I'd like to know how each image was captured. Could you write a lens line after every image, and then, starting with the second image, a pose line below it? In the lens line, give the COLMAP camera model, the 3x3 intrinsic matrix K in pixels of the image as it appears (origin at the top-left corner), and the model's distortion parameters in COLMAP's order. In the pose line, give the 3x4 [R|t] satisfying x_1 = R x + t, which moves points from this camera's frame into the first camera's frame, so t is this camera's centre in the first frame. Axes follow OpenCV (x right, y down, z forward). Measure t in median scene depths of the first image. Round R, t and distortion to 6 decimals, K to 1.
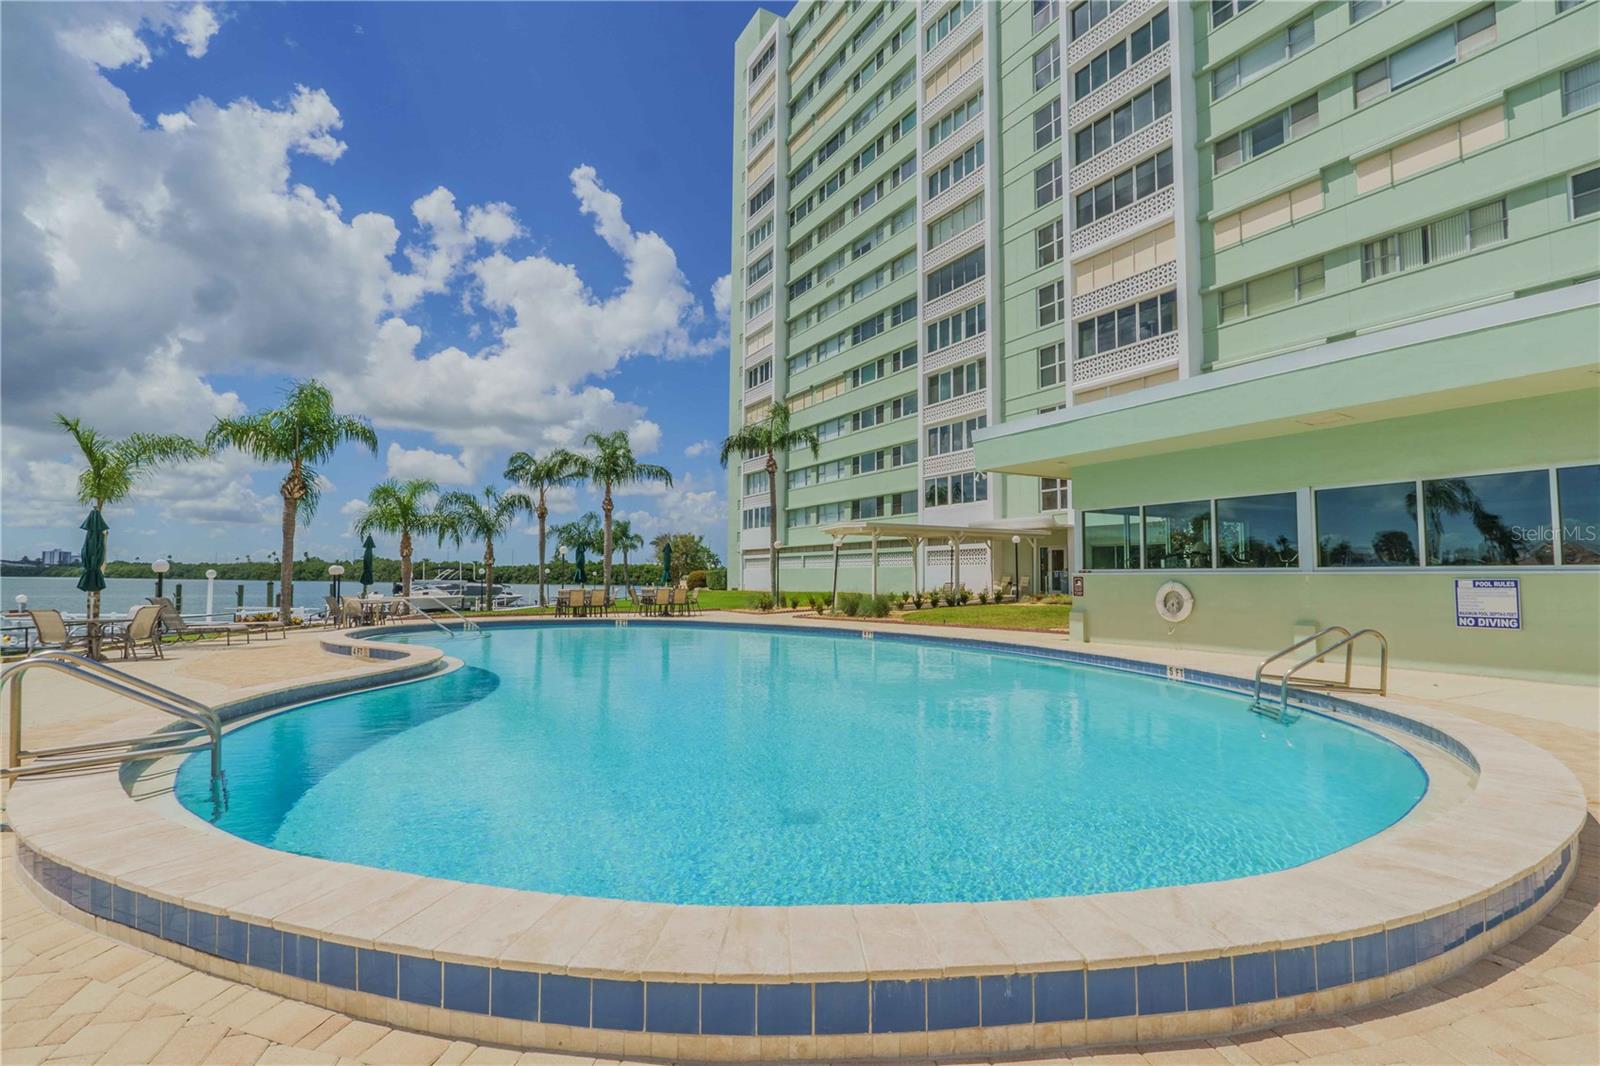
lens RADIAL K [[737.3, 0, 797.7], [0, 737.3, 527.5], [0, 0, 1]] dist [0.006515, -0.000363]
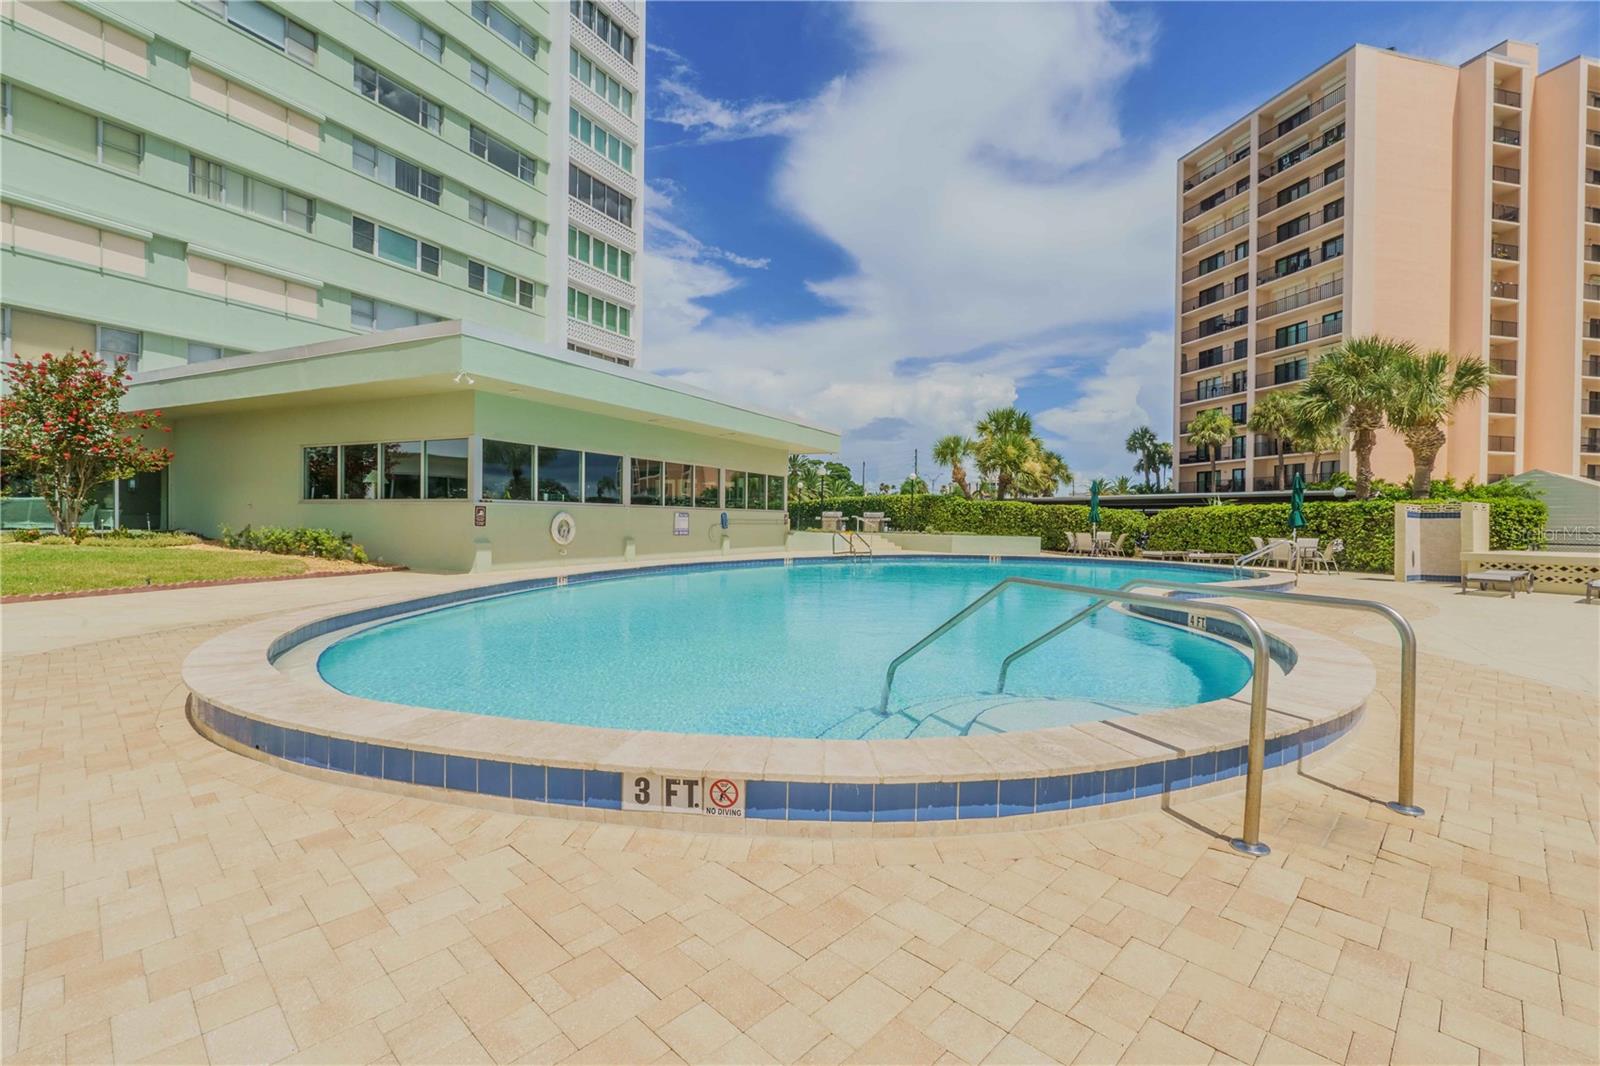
lens RADIAL K [[737.3, 0, 801.0], [0, 737.3, 527.8], [0, 0, 1]] dist [0.006515, -0.000363]
pose [[-0.537662, -0.028067, 0.842693, -0.729952], [-0.081470, 0.996499, -0.018790, 0.082905], [-0.839215, -0.078757, -0.538066, 1.235451]]
